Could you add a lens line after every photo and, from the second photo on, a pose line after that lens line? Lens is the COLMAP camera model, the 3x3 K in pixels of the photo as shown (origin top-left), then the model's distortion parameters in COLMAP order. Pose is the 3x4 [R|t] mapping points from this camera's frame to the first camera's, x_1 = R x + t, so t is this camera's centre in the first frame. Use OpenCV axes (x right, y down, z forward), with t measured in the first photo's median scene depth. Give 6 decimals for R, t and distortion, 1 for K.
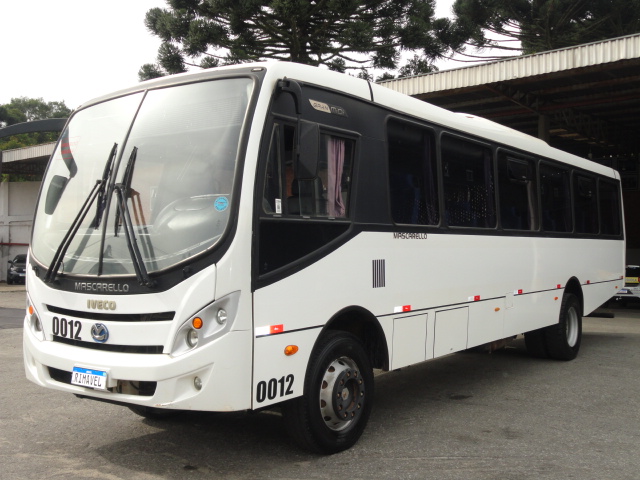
lens RADIAL K [[691.2, 0, 320.0], [0, 691.2, 240.0], [0, 0, 1]] dist [0.005835, -0.001322]
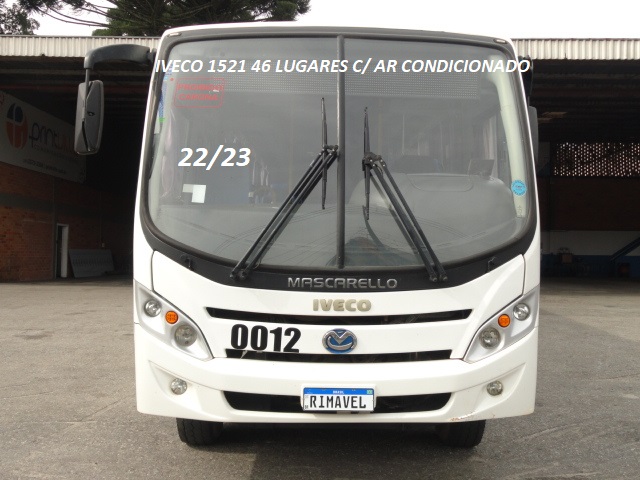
lens RADIAL K [[691.2, 0, 320.0], [0, 691.2, 240.0], [0, 0, 1]] dist [0.005835, -0.001322]
pose [[0.784608, 0.019495, 0.619685, -0.845522], [-0.030278, 0.999518, 0.006891, 0.015238], [-0.619252, -0.024170, 0.784820, 0.410819]]
